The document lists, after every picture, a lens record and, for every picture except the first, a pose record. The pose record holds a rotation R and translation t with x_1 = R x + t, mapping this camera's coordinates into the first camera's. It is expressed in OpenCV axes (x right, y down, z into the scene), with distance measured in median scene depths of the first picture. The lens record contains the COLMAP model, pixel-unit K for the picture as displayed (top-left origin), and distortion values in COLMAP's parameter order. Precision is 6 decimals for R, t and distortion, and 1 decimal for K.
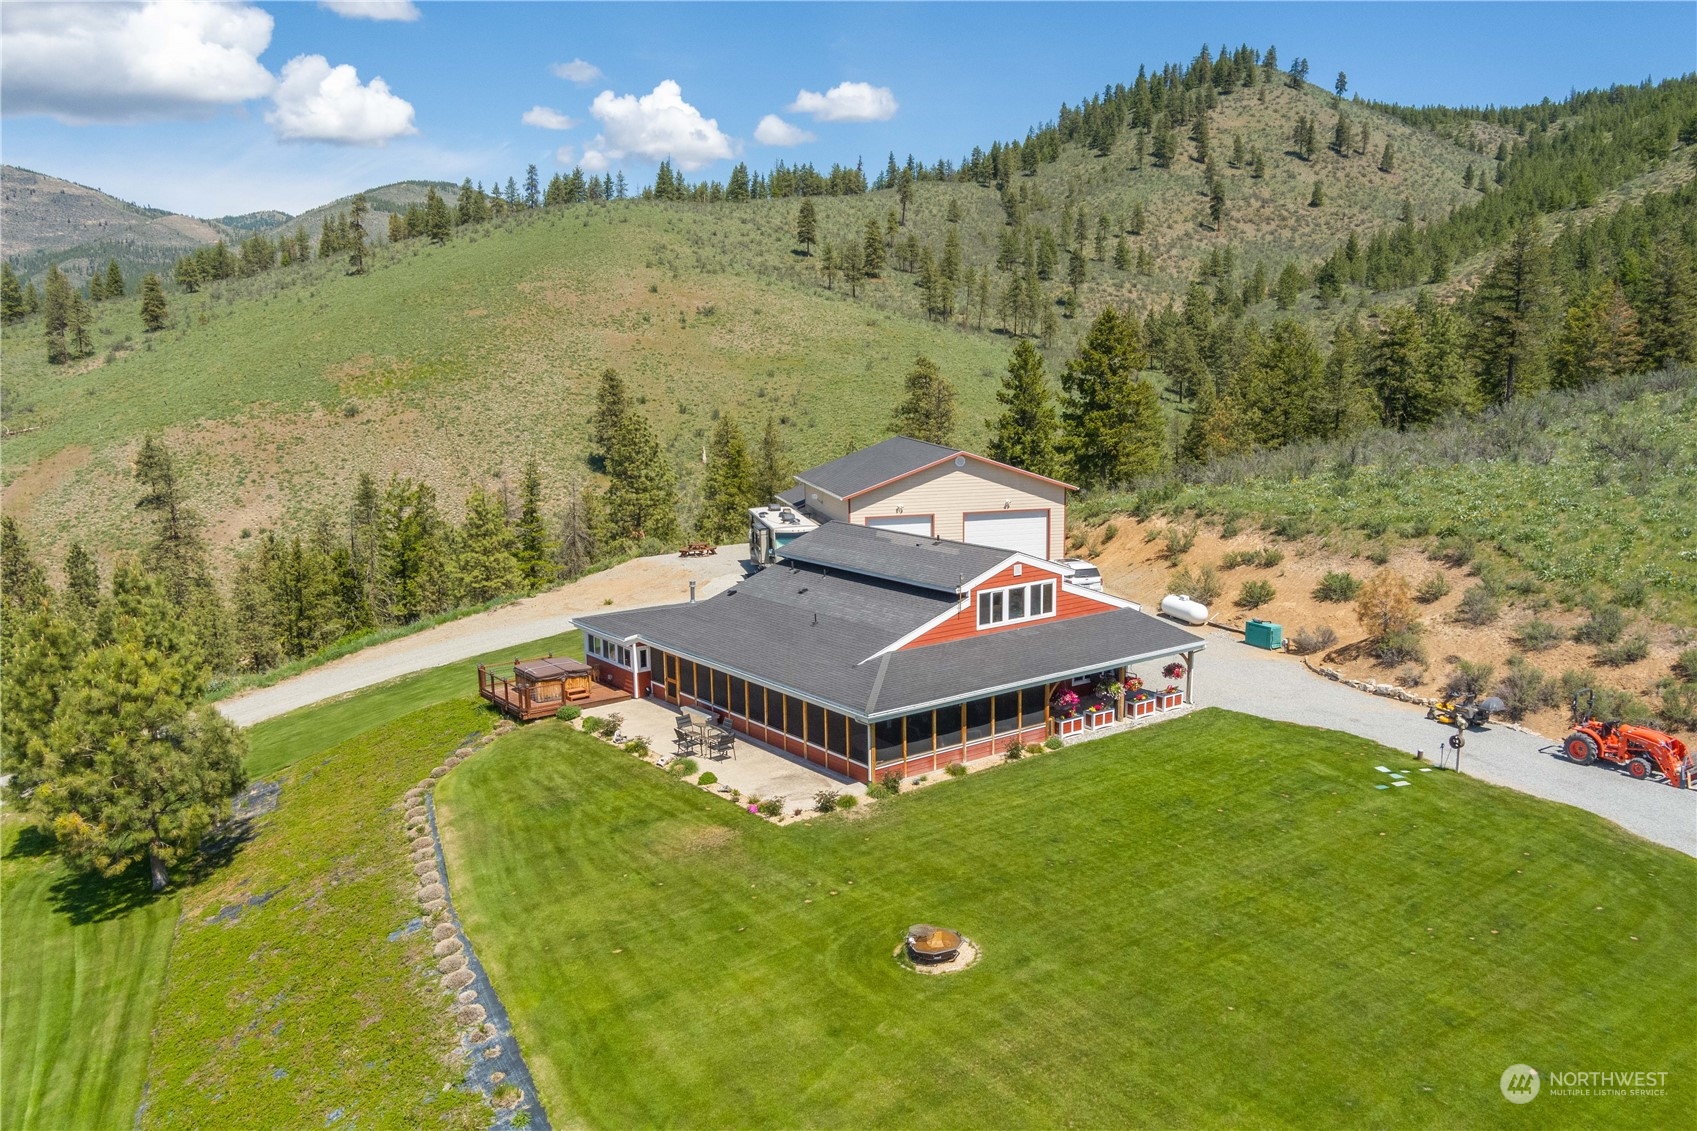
lens RADIAL K [[1408.9, 0, 843.1], [0, 1408.9, 565.7], [0, 0, 1]] dist [-0.079119, 0.049018]
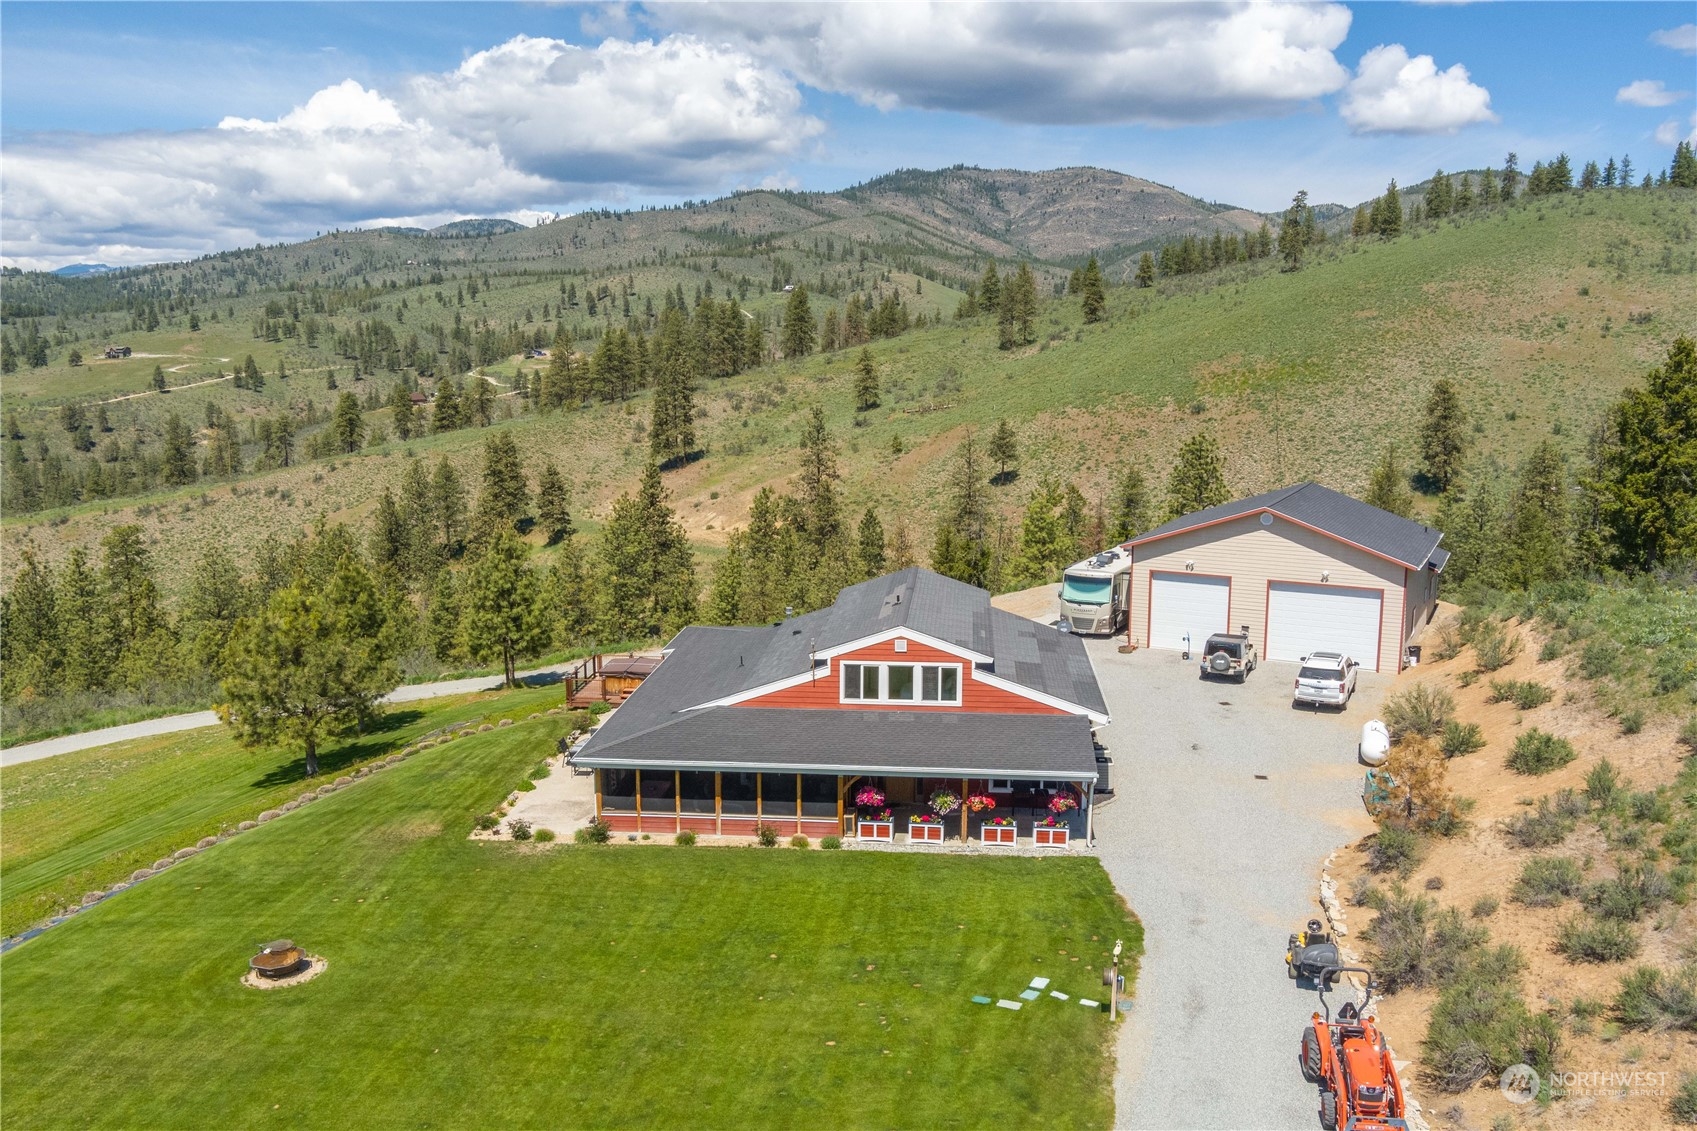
lens RADIAL K [[1408.9, 0, 844.8], [0, 1408.9, 567.1], [0, 0, 1]] dist [-0.079119, 0.049018]
pose [[0.751302, 0.127008, -0.647622, 0.127964], [-0.122627, 0.991084, 0.052108, -0.016922], [0.648466, 0.040267, 0.760178, 0.057072]]
